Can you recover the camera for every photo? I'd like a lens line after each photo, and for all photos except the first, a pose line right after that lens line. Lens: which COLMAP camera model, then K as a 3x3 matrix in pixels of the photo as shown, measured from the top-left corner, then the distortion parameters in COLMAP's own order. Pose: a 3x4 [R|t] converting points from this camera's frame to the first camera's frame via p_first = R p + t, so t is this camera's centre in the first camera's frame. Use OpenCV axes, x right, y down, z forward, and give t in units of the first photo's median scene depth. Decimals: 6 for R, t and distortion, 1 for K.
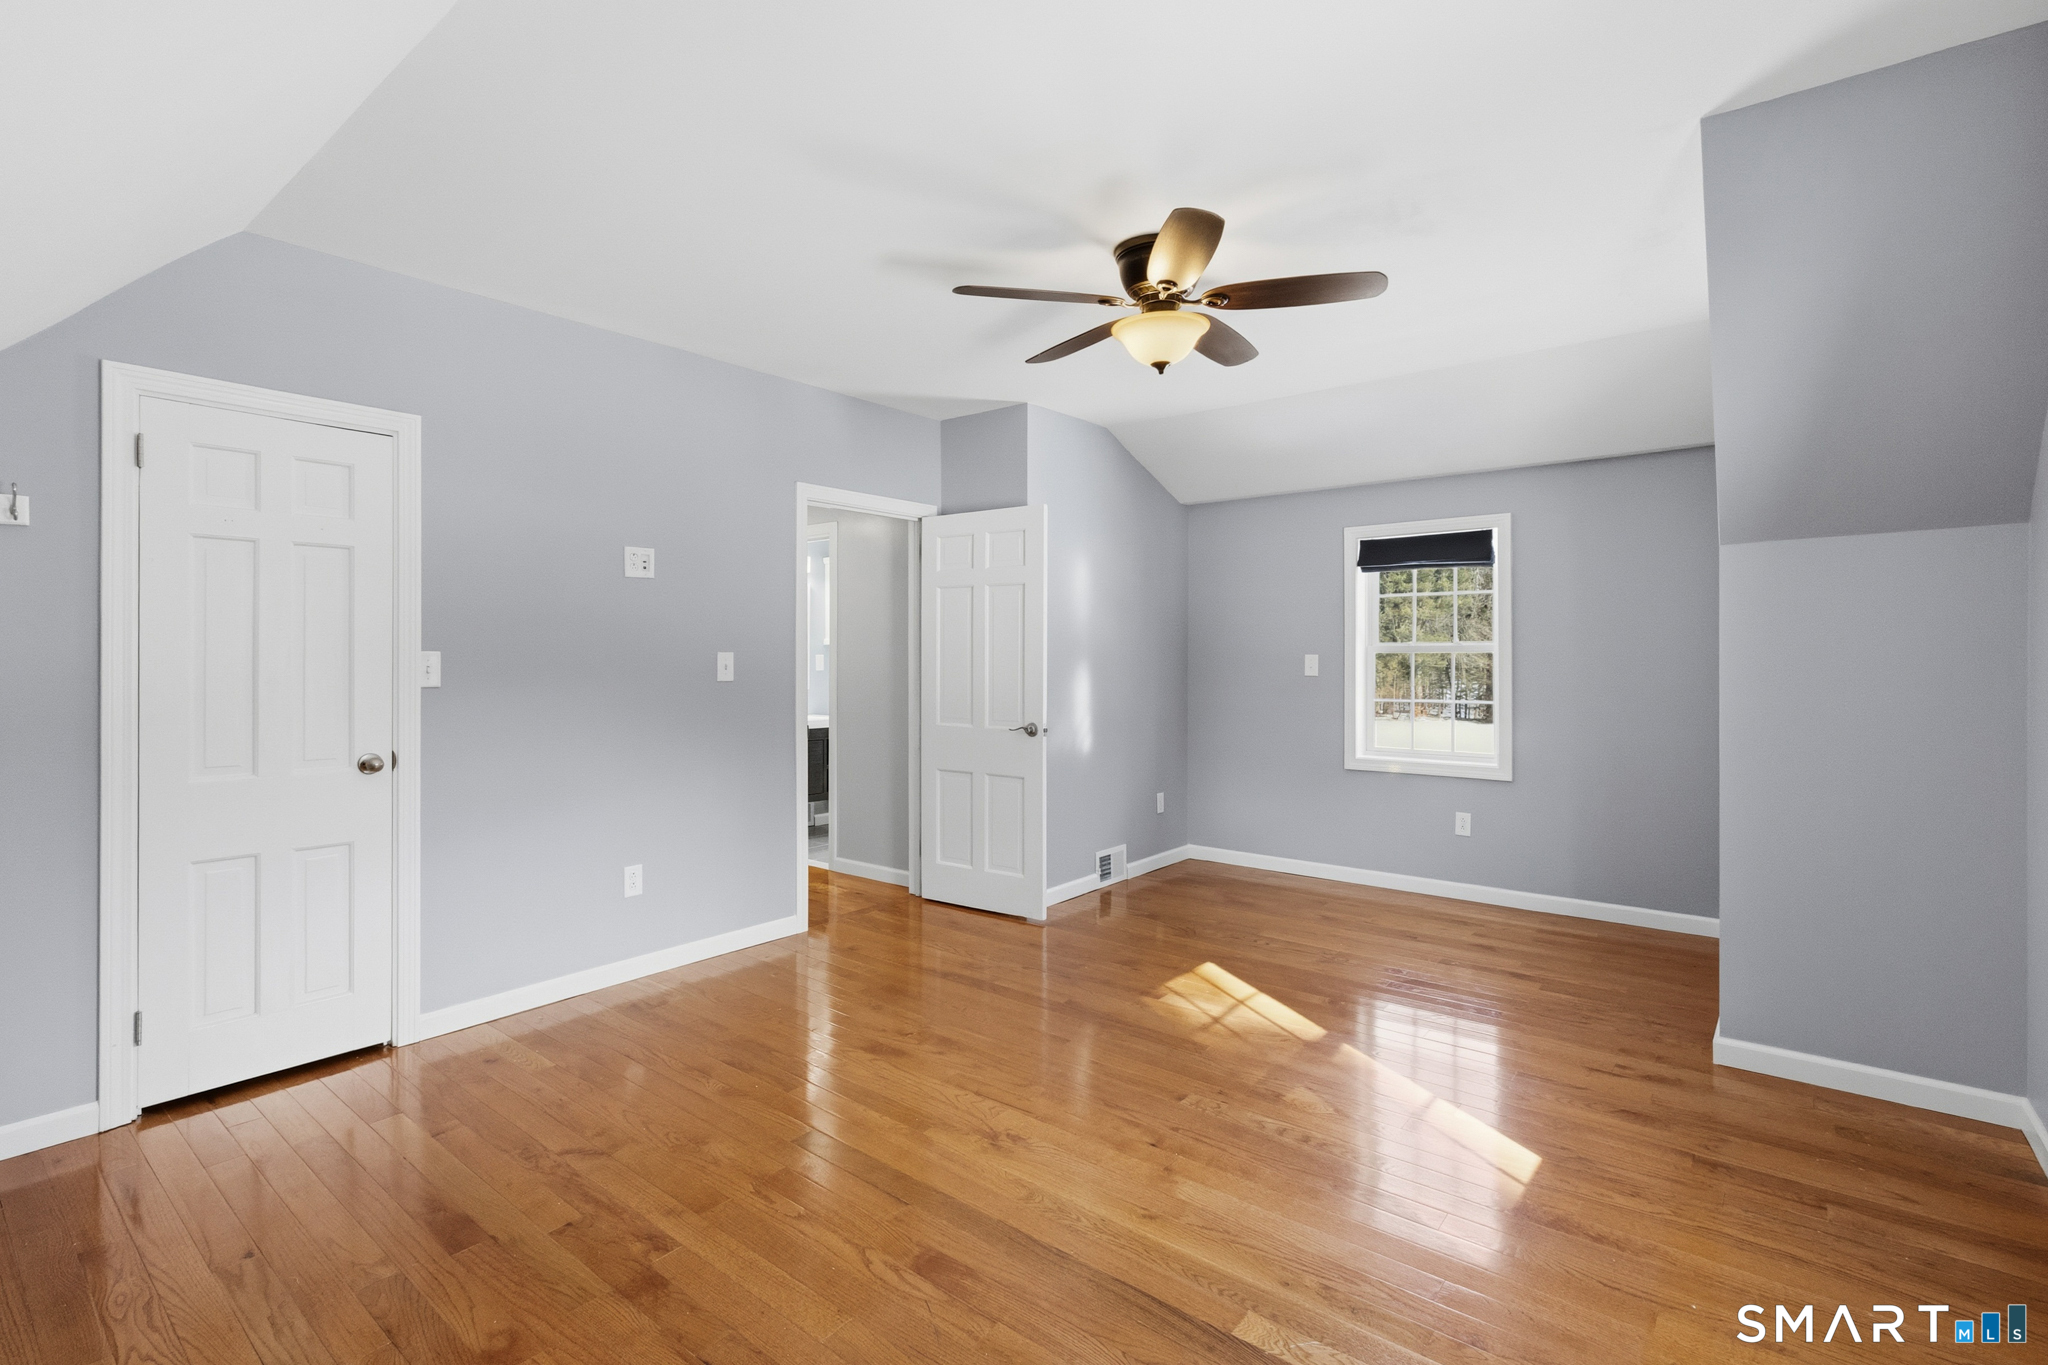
lens RADIAL K [[937.2, 0, 1027.6], [0, 937.2, 657.5], [0, 0, 1]] dist [-0.001383, -0.000433]
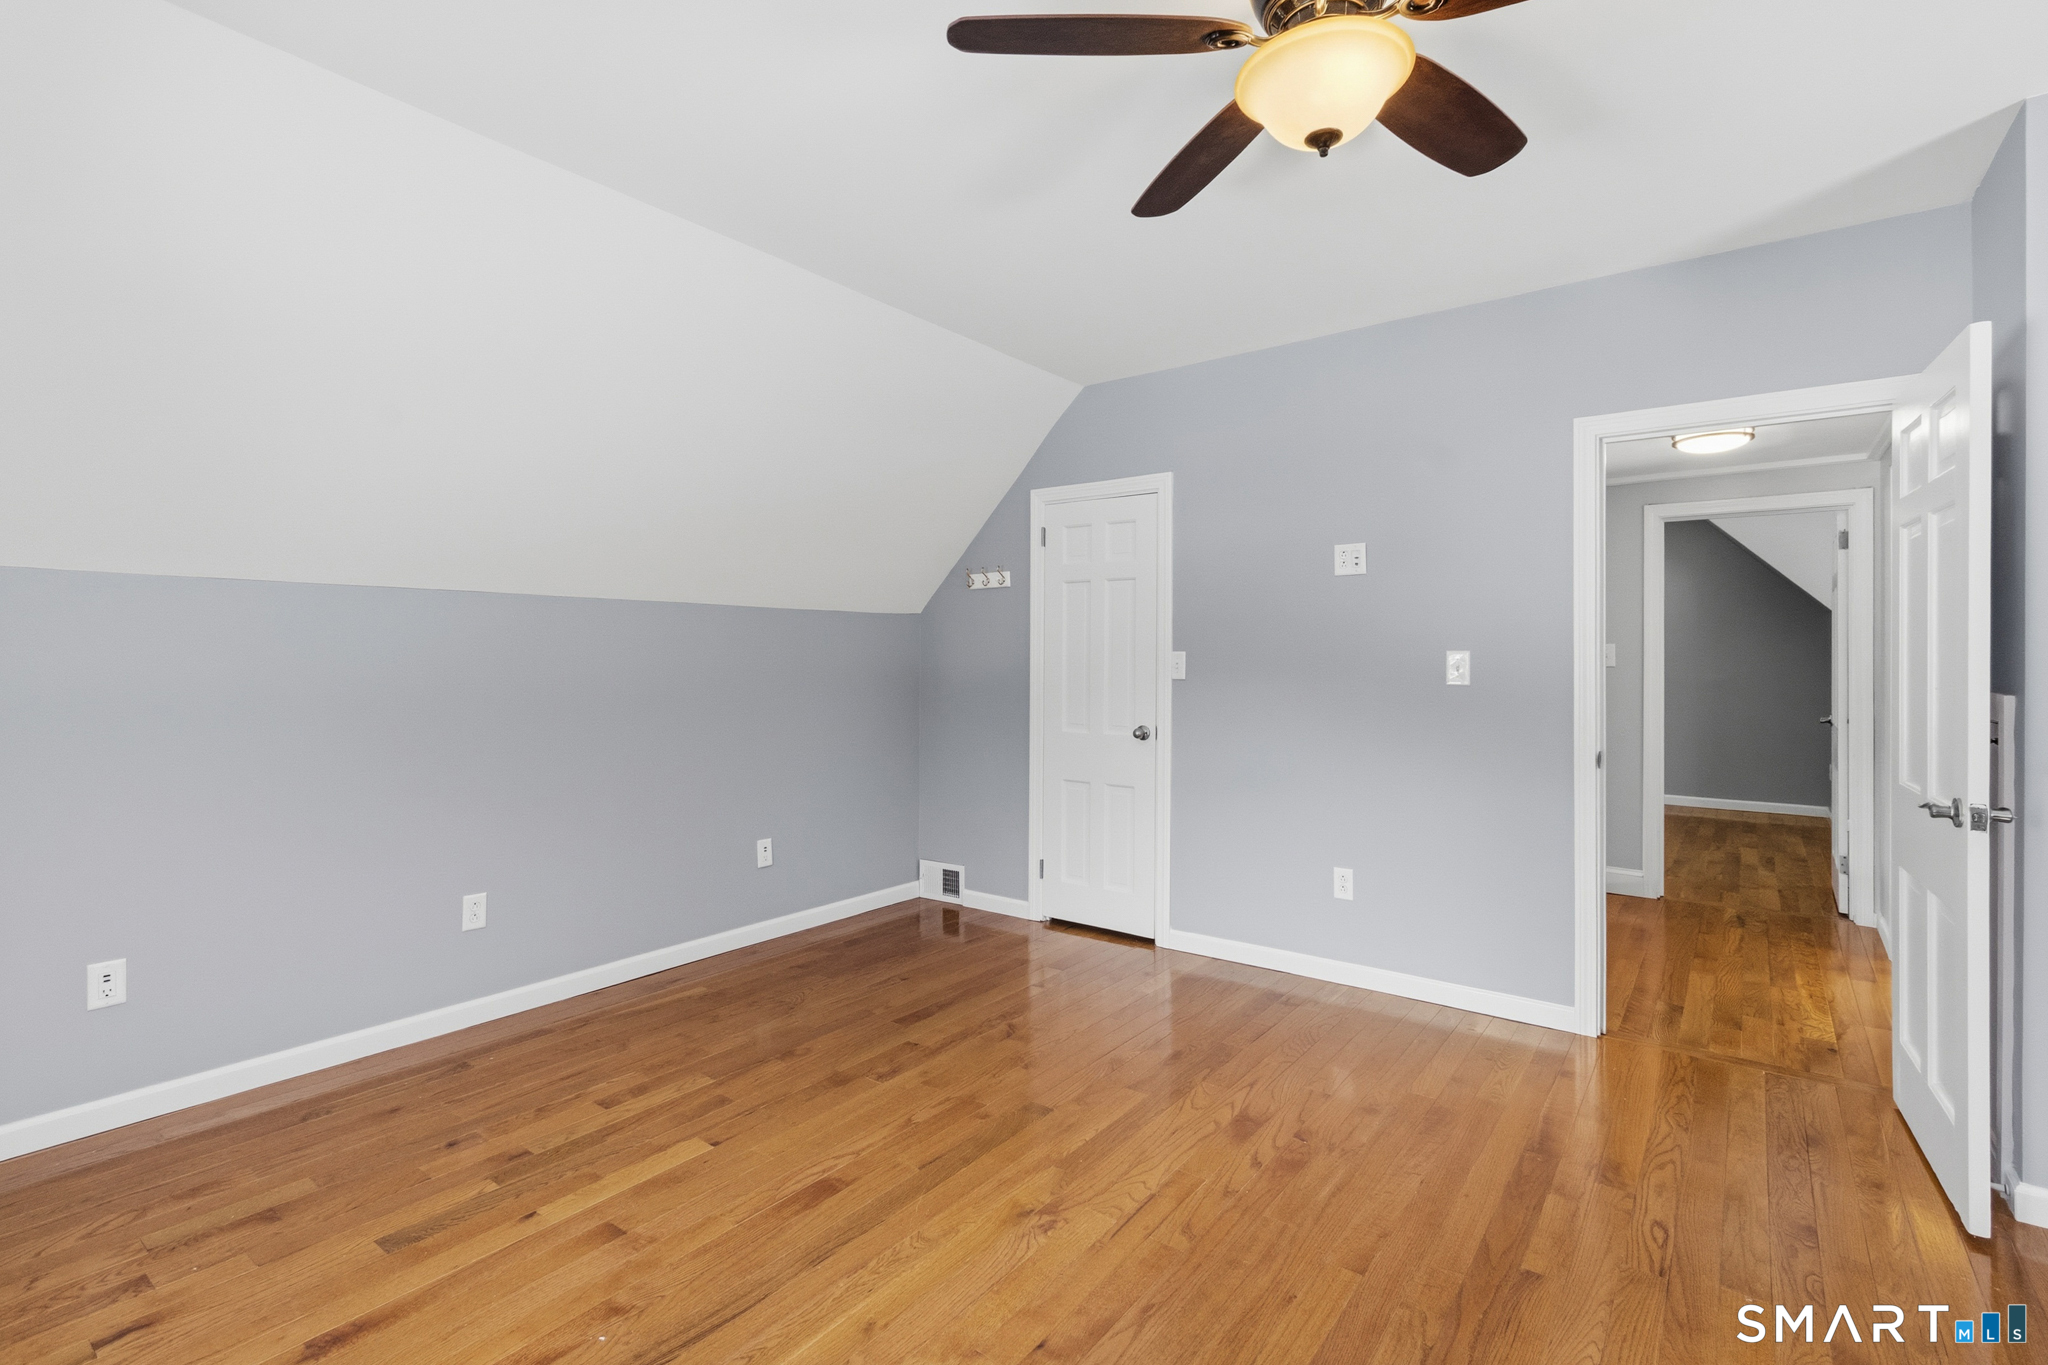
lens RADIAL K [[937.2, 0, 1027.6], [0, 937.2, 657.5], [0, 0, 1]] dist [-0.001383, -0.000433]
pose [[0.035396, 0.002289, -0.999371, 0.671666], [-0.003062, 0.999993, 0.002182, -0.000531], [0.999369, 0.002983, 0.035403, 0.772337]]
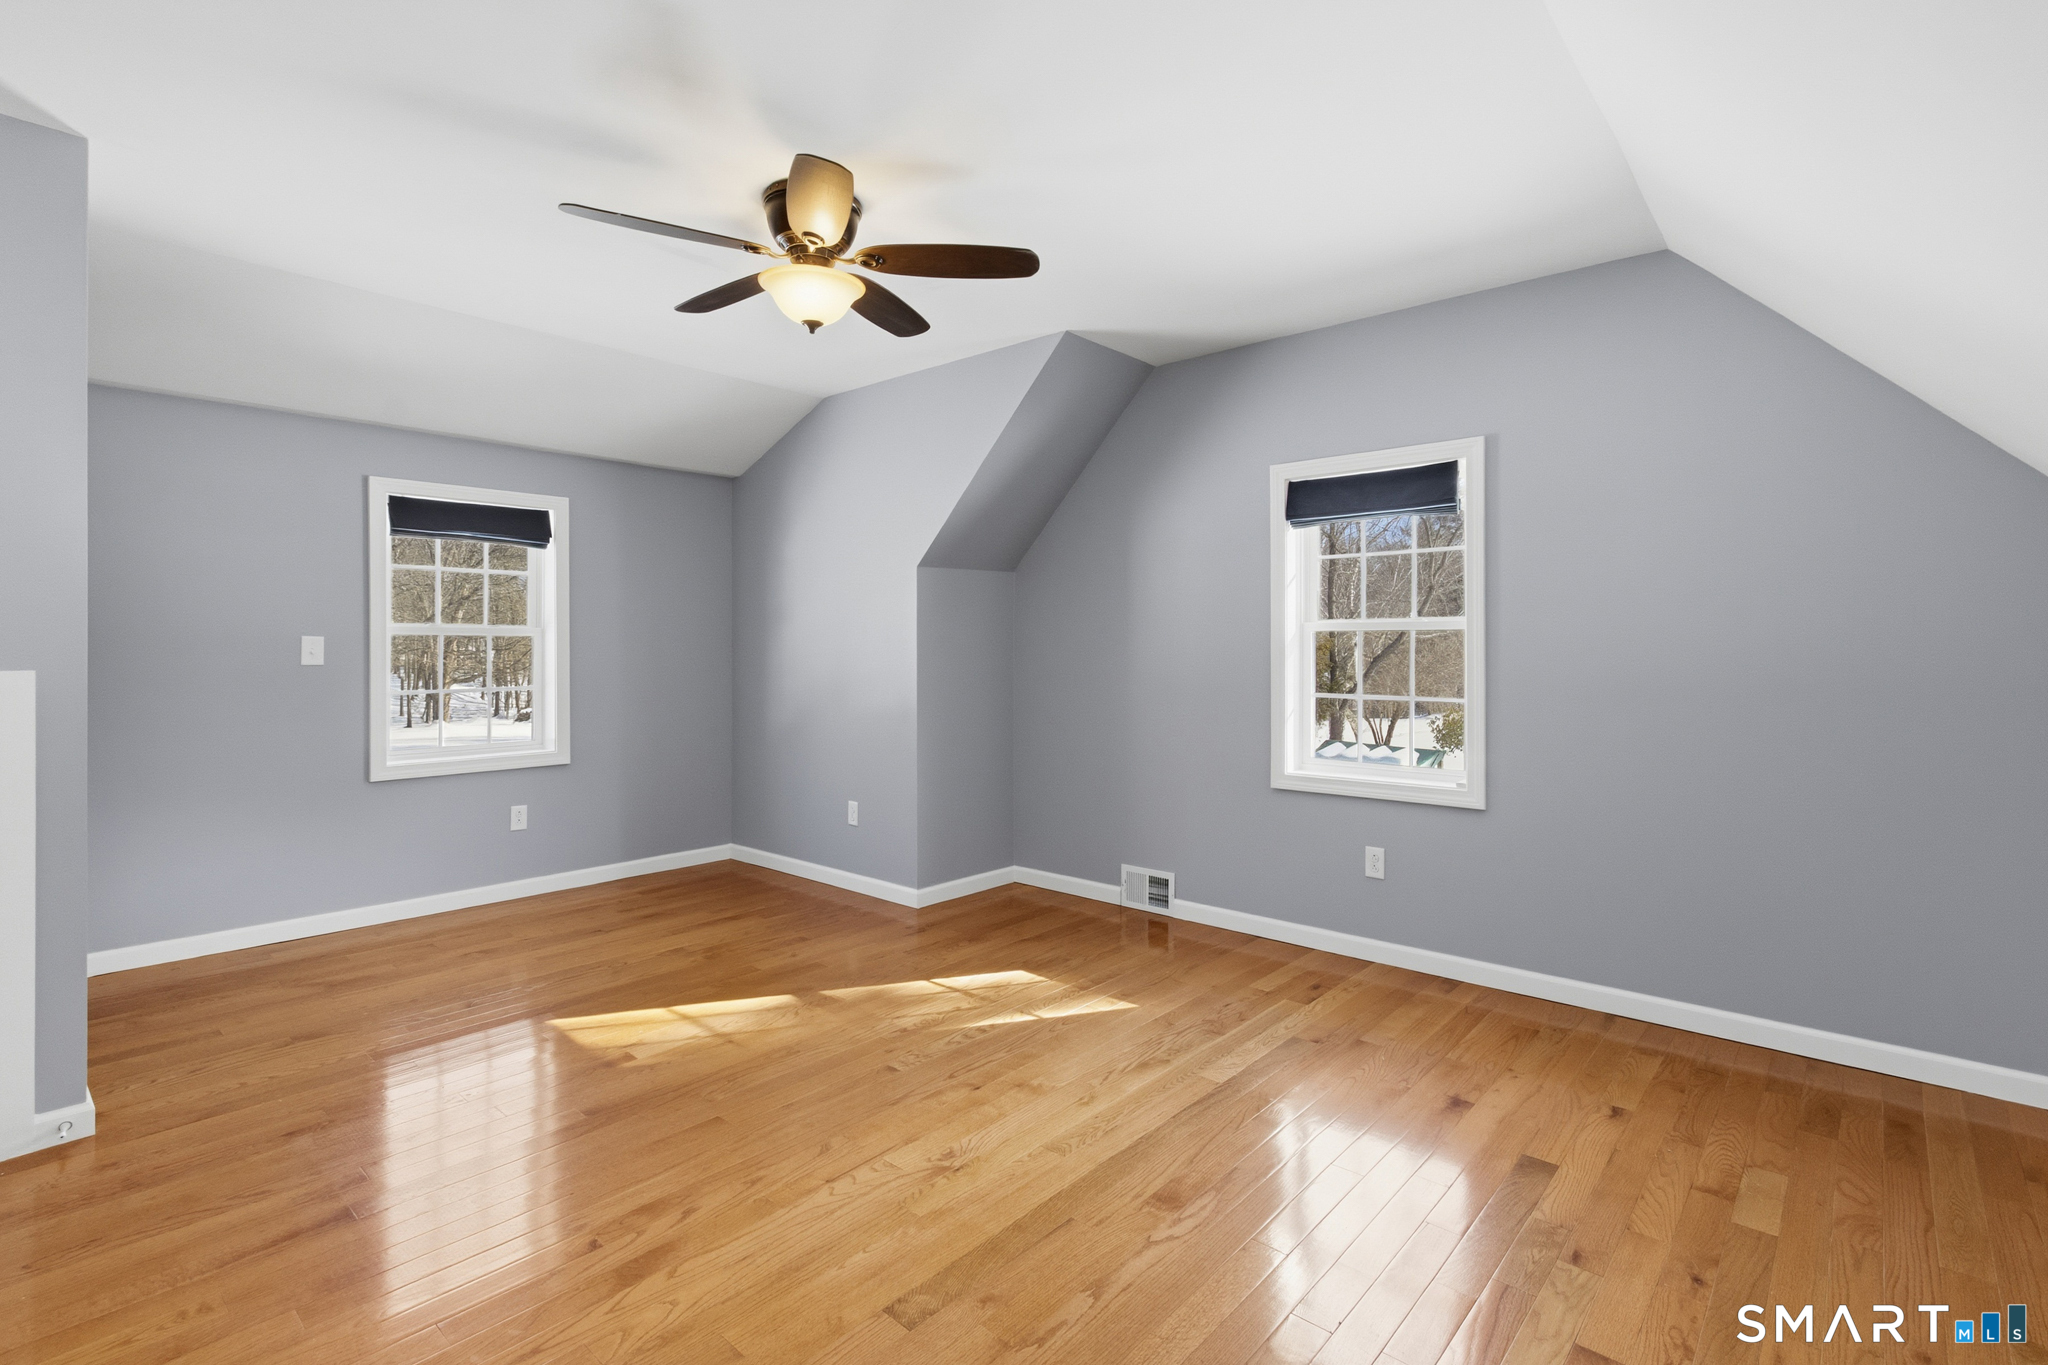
lens RADIAL K [[959.8, 0, 1031.8], [0, 959.8, 644.2], [0, 0, 1]] dist [0.001639, -0.000082]
pose [[0.045272, 0.002564, 0.998971, -0.775481], [0.000089, 0.999997, -0.002571, 0.009513], [-0.998975, 0.000205, 0.045271, 0.710158]]
